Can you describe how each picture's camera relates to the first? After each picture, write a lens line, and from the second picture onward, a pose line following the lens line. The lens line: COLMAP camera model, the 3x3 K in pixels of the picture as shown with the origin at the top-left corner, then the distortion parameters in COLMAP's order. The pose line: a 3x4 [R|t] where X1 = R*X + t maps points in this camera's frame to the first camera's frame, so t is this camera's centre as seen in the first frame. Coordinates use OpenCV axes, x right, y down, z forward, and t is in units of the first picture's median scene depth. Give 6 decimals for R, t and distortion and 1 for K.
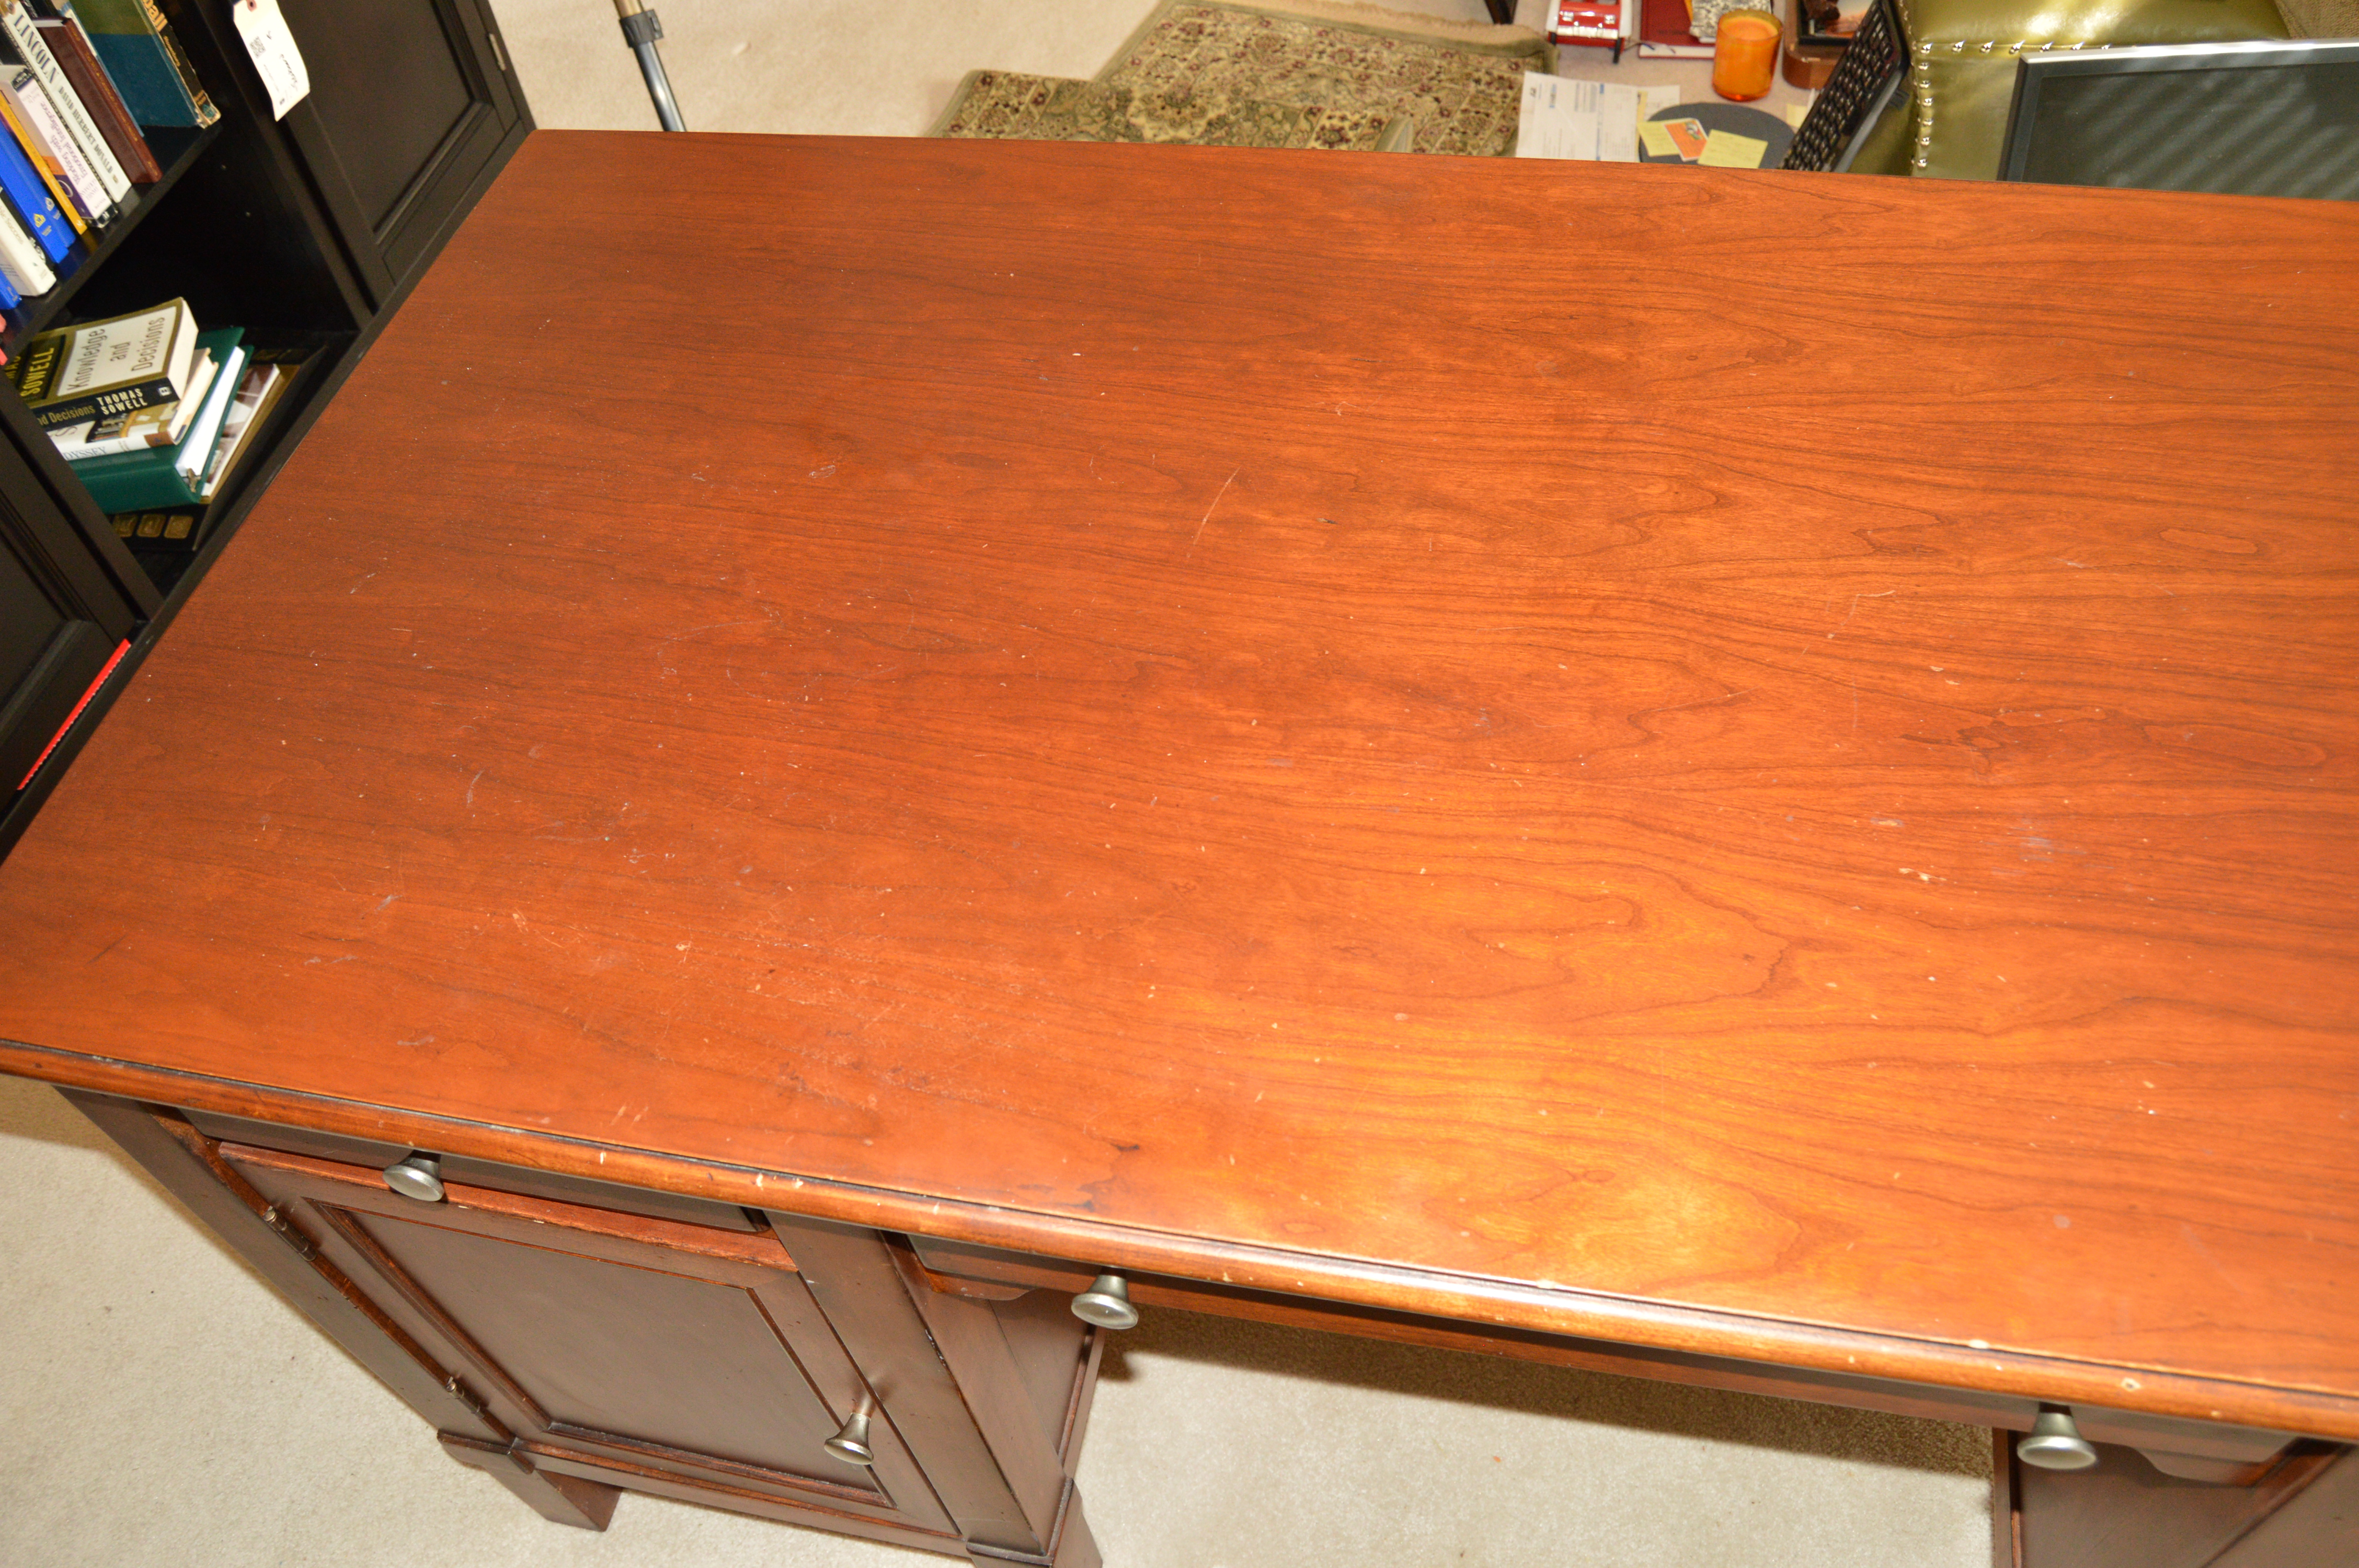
lens RADIAL K [[1859.2, 0, 1186.7], [0, 1859.2, 805.9], [0, 0, 1]] dist [-0.101190, 0.040695]
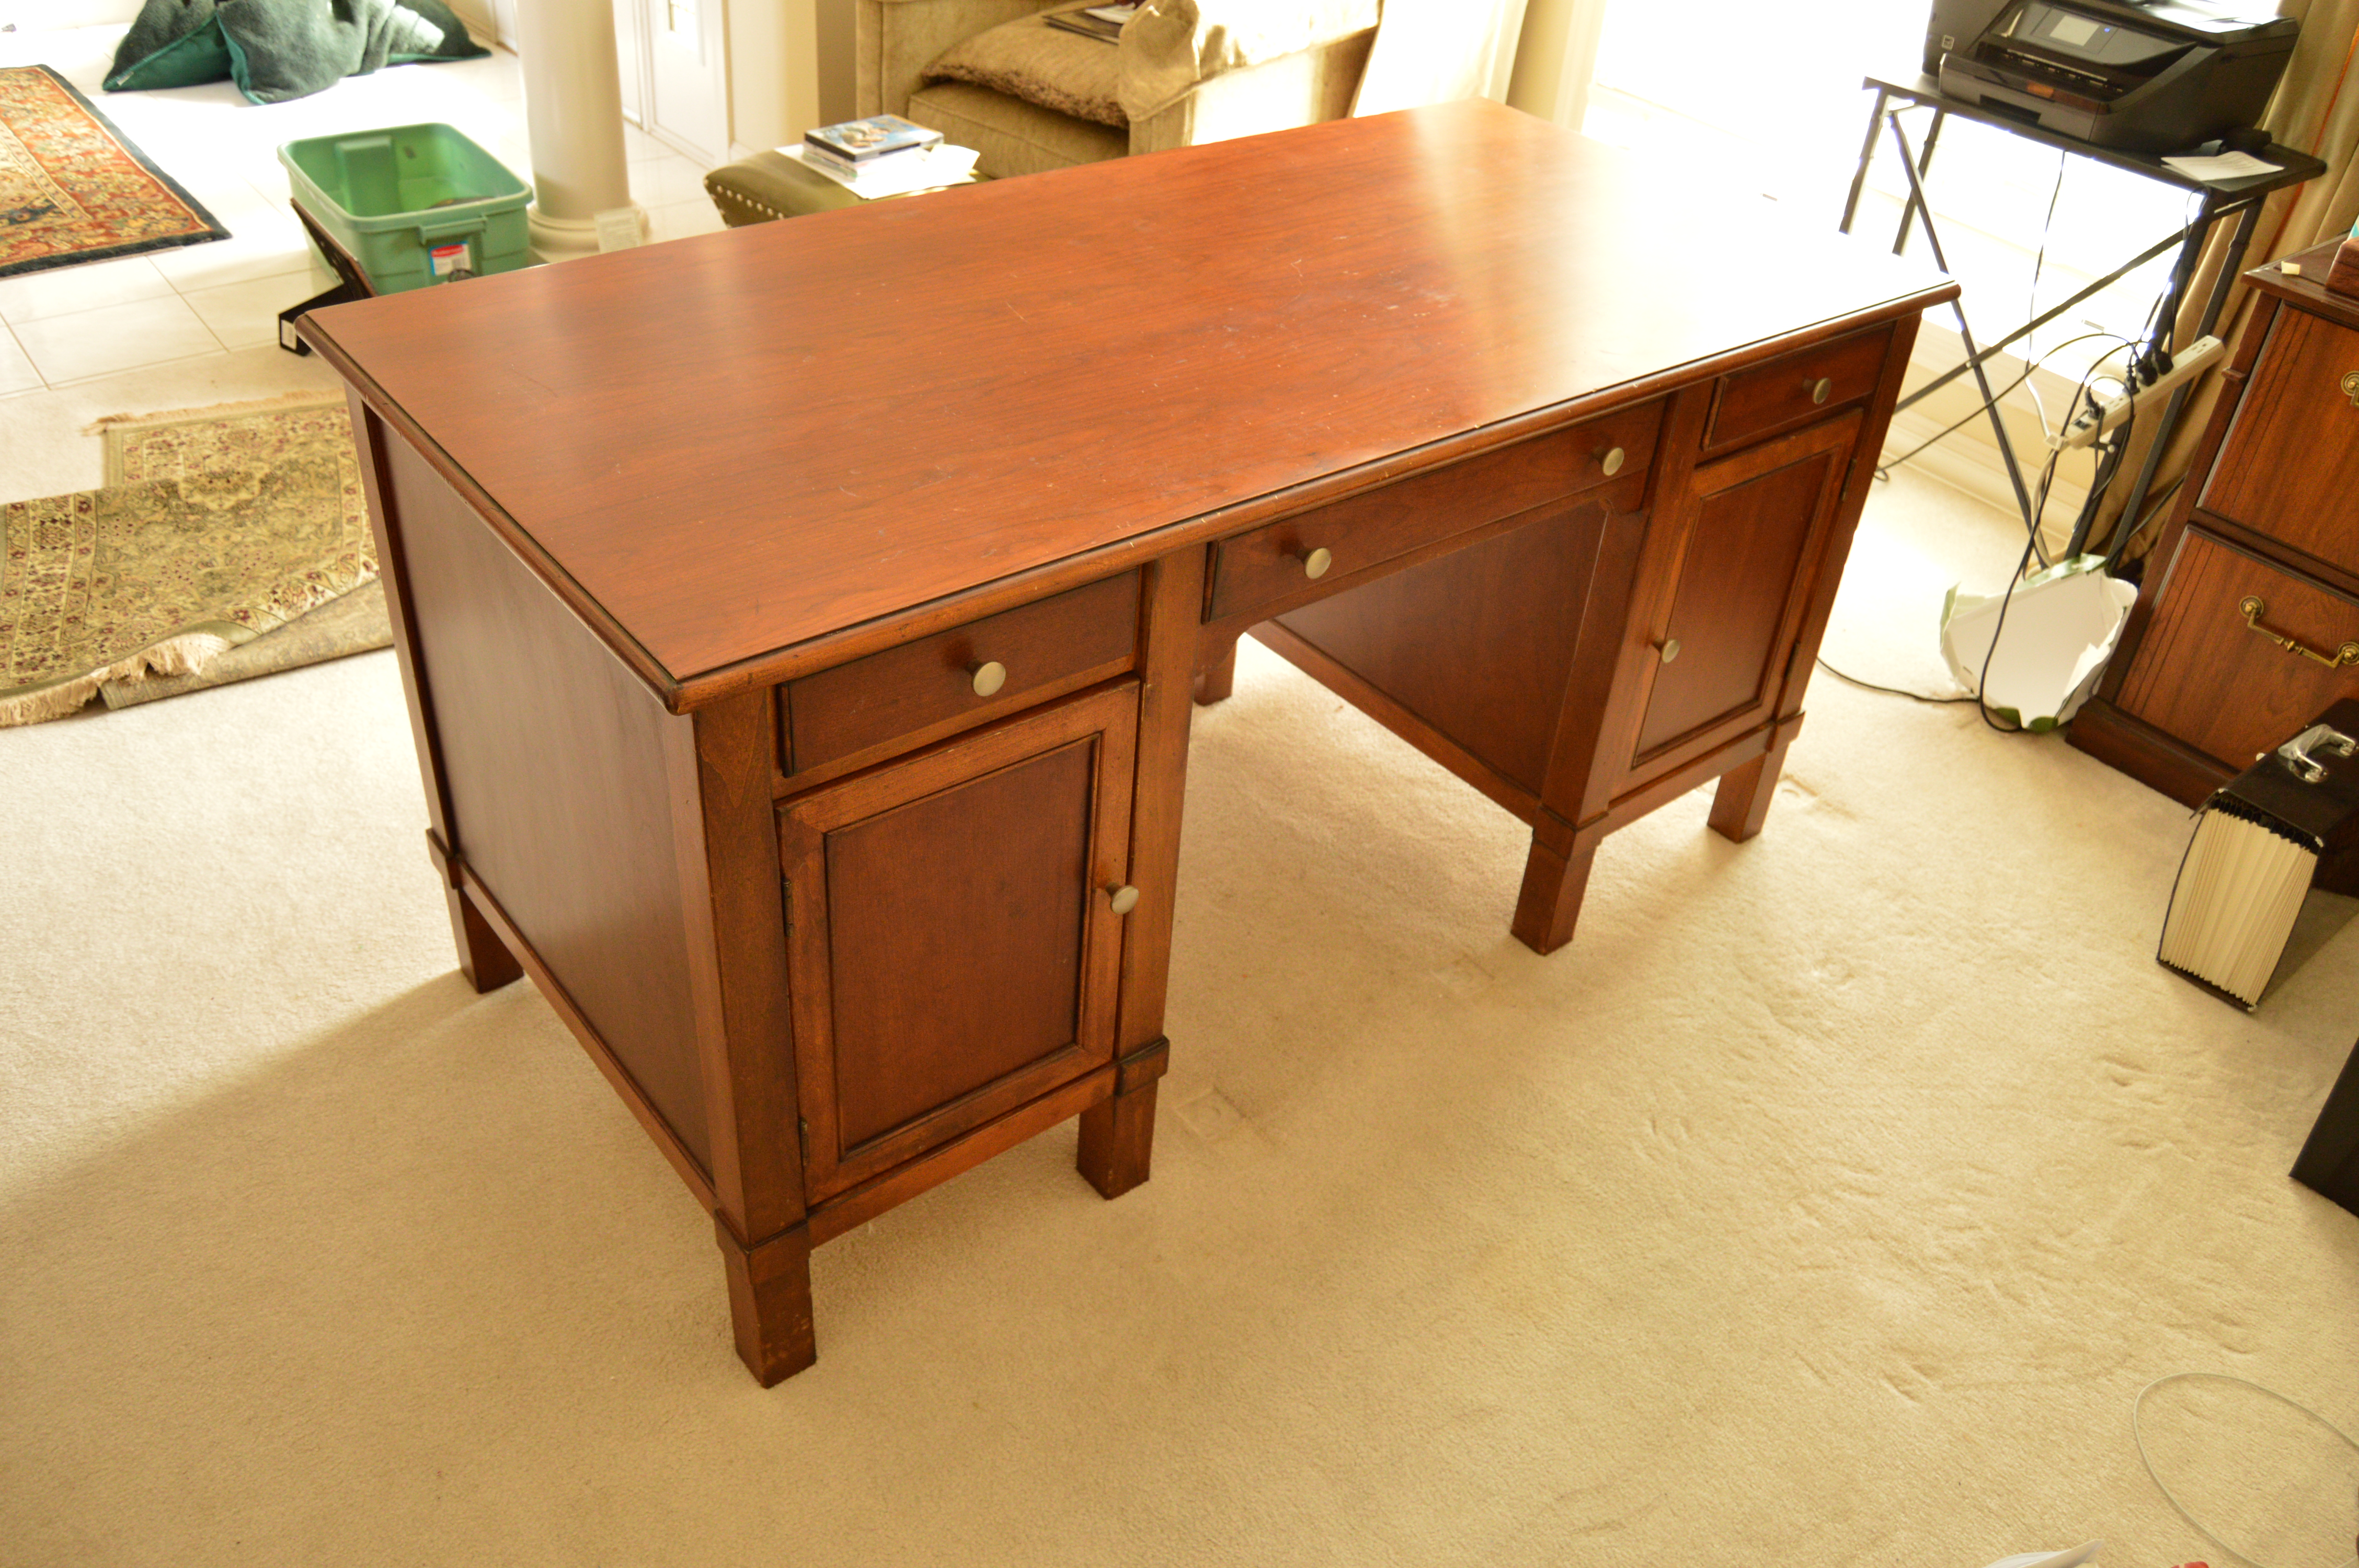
lens RADIAL K [[1859.2, 0, 1178.6], [0, 1859.2, 781.4], [0, 0, 1]] dist [-0.101190, 0.040695]
pose [[0.625264, -0.342935, 0.701028, -1.564191], [0.525053, 0.849431, -0.052775, 0.483139], [-0.577377, 0.401076, 0.711178, -0.225820]]
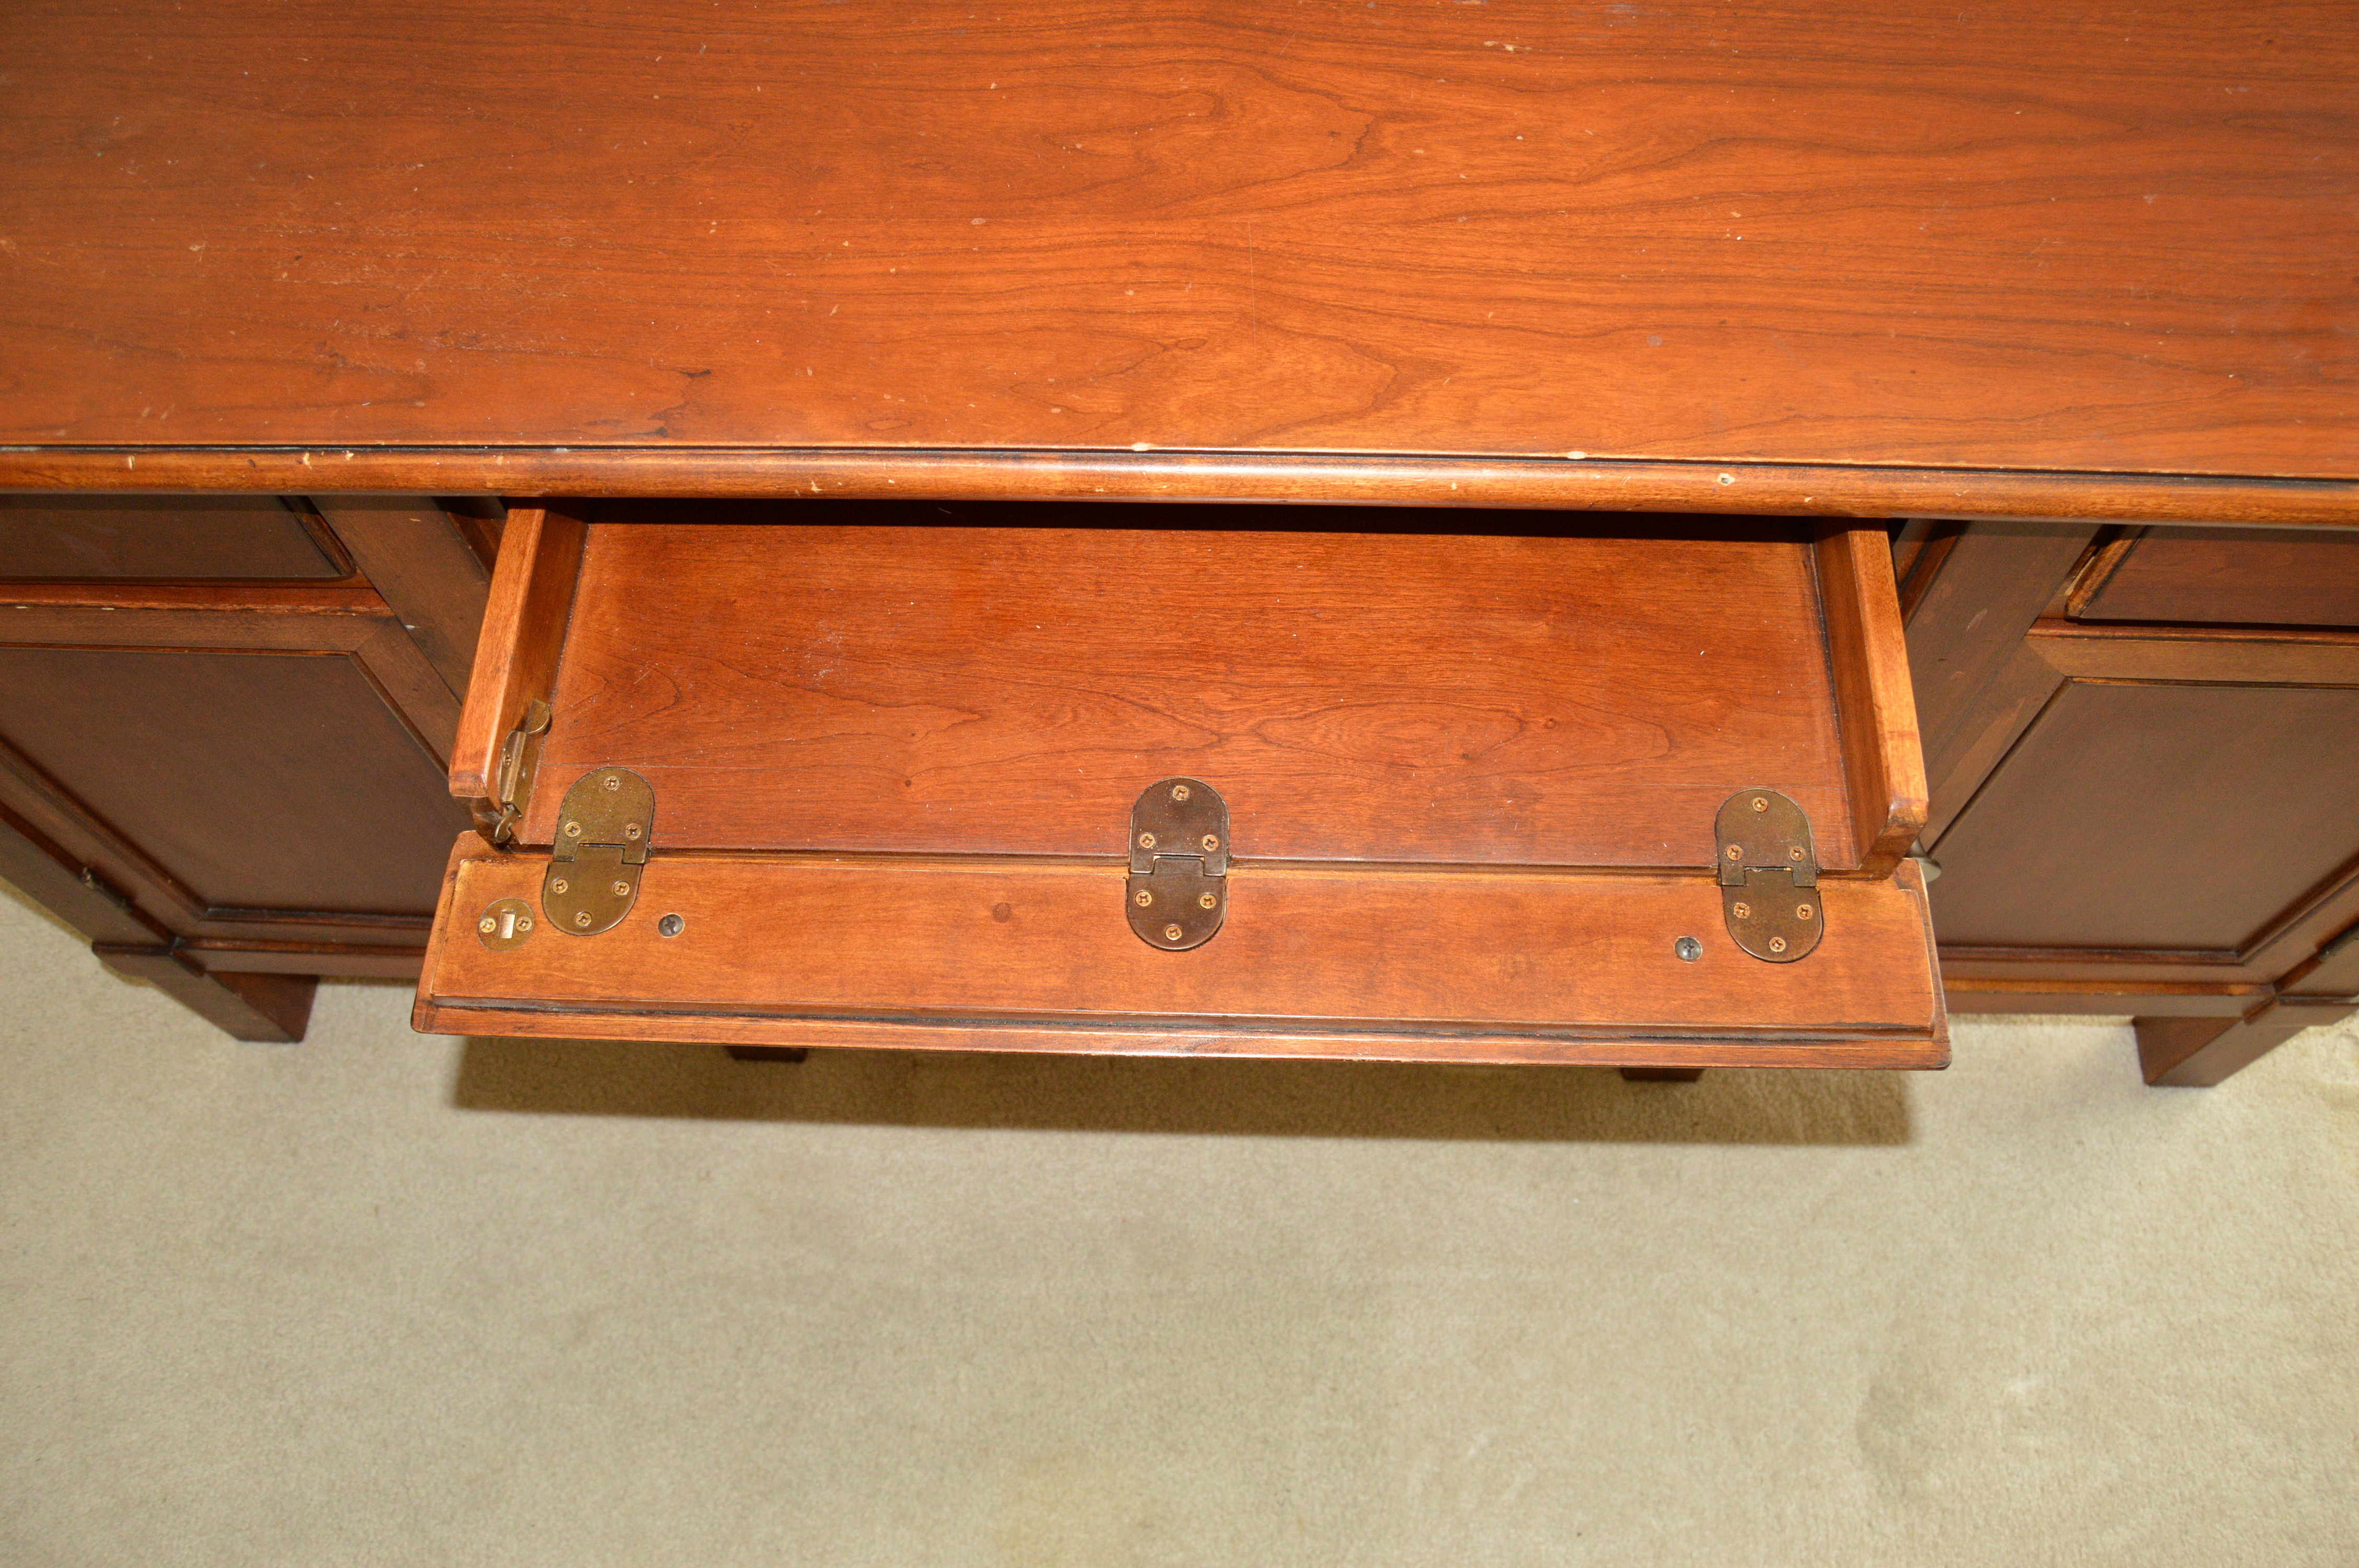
lens RADIAL K [[1859.2, 0, 1195.9], [0, 1859.2, 796.2], [0, 0, 1]] dist [-0.101190, 0.040695]
pose [[0.983012, -0.120944, 0.138059, 0.056331], [0.090759, 0.974097, 0.207118, 0.204010], [-0.159532, -0.191069, 0.968526, 0.013984]]
